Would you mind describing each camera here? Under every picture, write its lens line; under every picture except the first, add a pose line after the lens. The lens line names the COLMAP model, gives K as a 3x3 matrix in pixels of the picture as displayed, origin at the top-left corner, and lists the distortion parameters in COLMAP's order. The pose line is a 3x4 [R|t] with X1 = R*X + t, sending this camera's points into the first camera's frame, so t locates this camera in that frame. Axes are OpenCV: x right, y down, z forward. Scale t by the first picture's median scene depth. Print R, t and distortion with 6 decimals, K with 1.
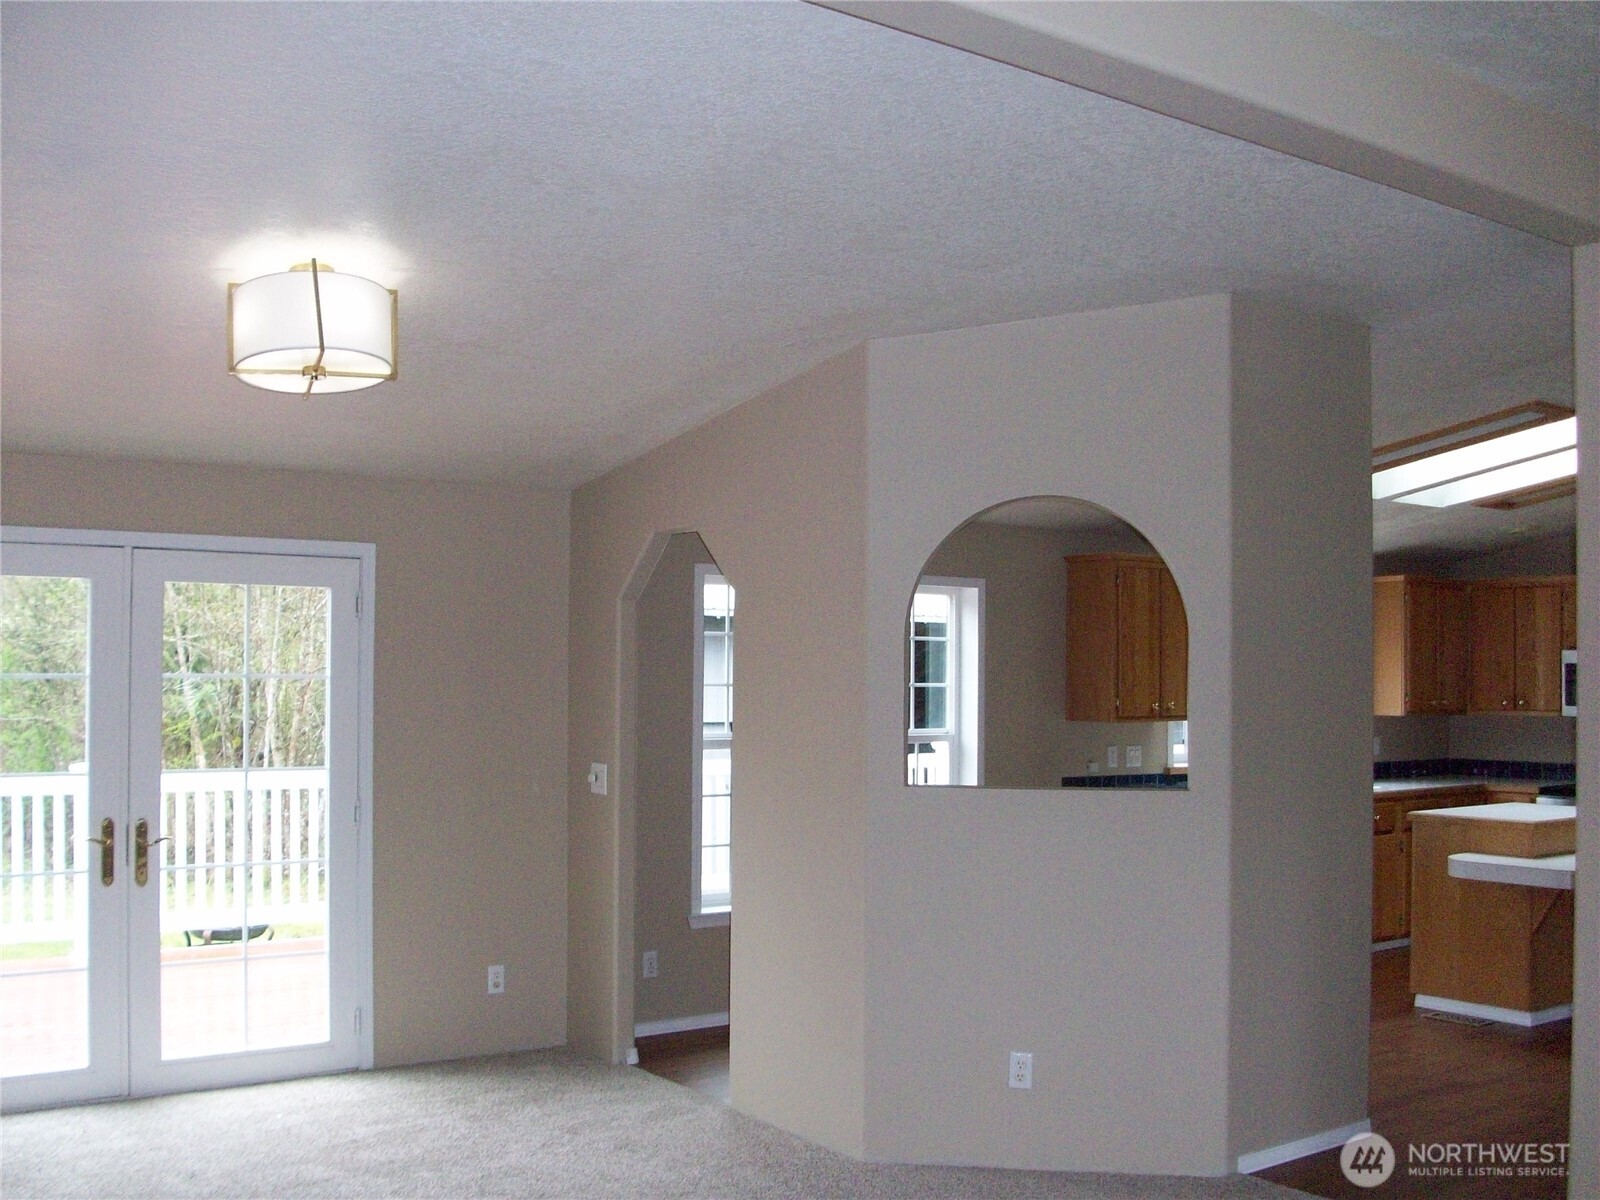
lens RADIAL K [[1669.3, 0, 800.0], [0, 1669.3, 600.0], [0, 0, 1]] dist [-0.097282, 0.133541]
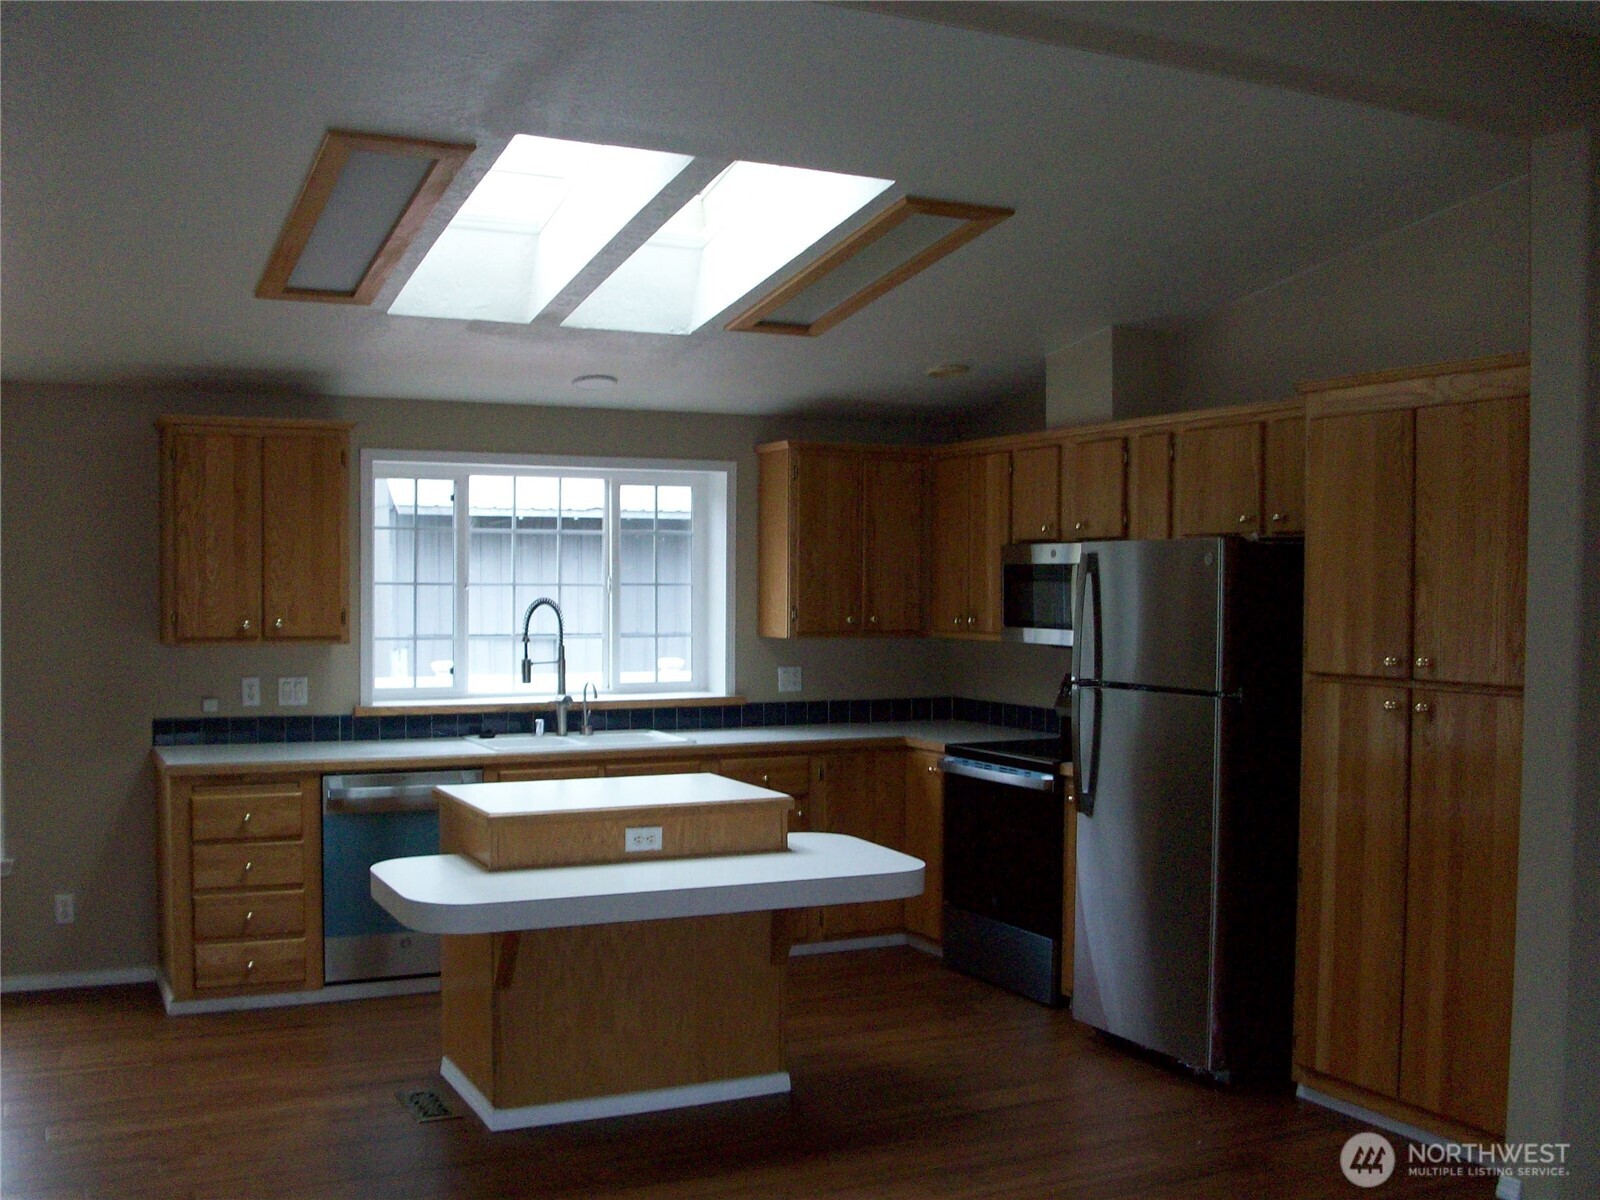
lens RADIAL K [[1669.3, 0, 800.0], [0, 1669.3, 600.0], [0, 0, 1]] dist [-0.097282, 0.133541]
pose [[0.979392, 0.003158, -0.201943, 0.513891], [0.009407, 0.998079, 0.061231, 0.009808], [0.201749, -0.061868, 0.977481, 0.297399]]
